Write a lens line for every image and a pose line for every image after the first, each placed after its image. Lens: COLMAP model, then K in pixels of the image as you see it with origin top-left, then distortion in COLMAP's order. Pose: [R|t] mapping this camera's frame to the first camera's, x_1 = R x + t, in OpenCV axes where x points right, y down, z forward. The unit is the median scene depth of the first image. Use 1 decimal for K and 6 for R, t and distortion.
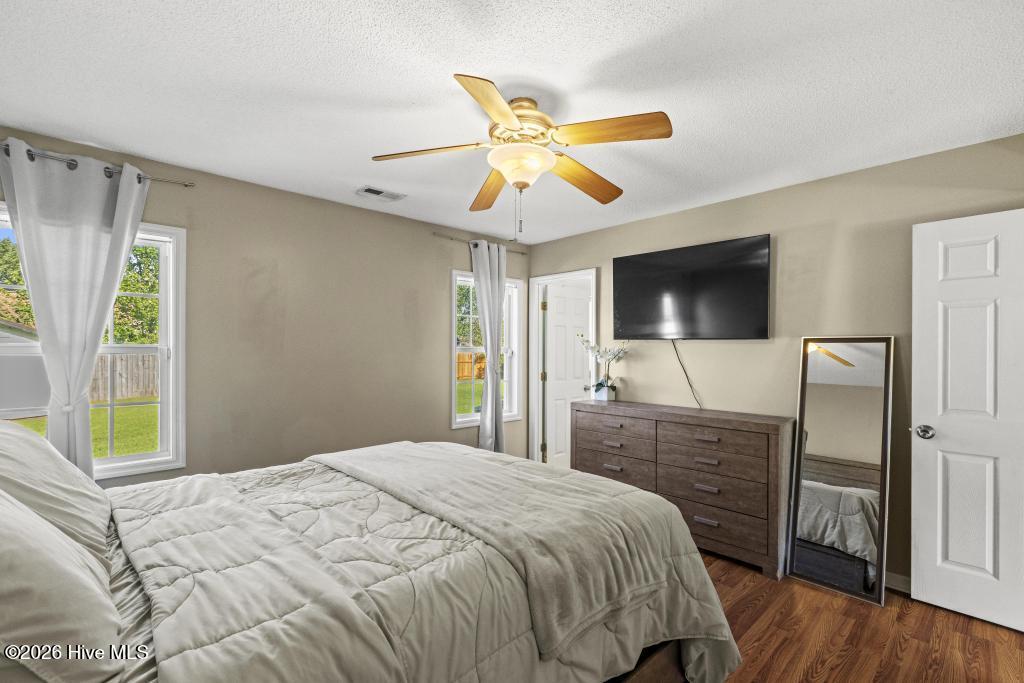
lens RADIAL K [[454.7, 0, 512.1], [0, 454.7, 346.6], [0, 0, 1]] dist [0.003215, 0.000569]
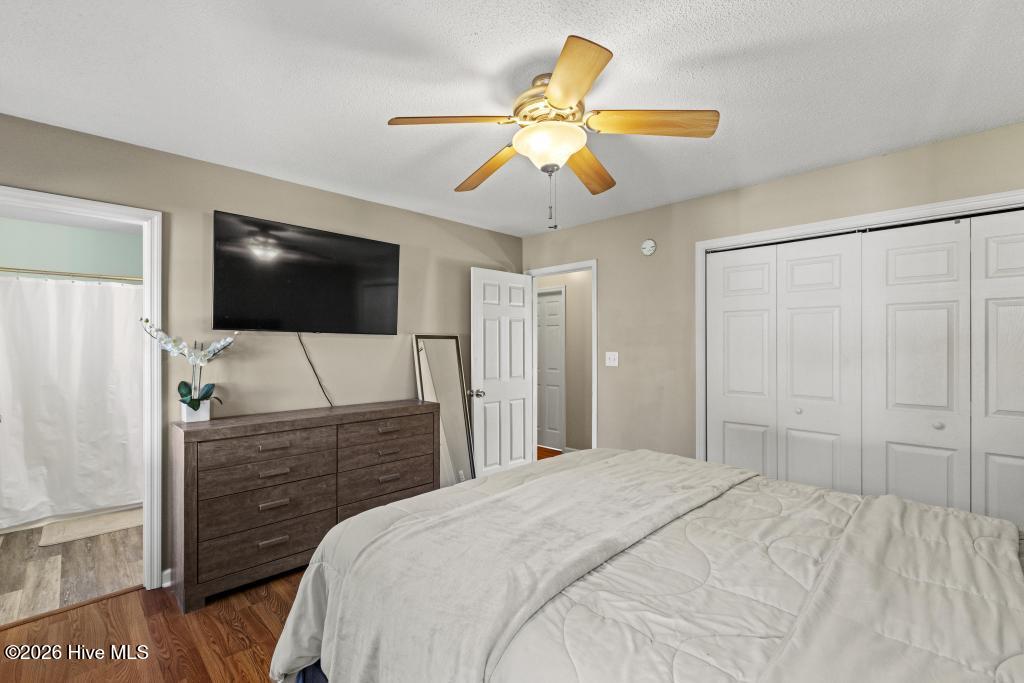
lens RADIAL K [[454.7, 0, 512.1], [0, 454.7, 346.6], [0, 0, 1]] dist [0.003215, 0.000569]
pose [[-0.015076, -0.007314, 0.999860, -0.585596], [-0.006880, 0.999950, 0.007210, 0.002409], [-0.999863, -0.006770, -0.015126, 0.700775]]
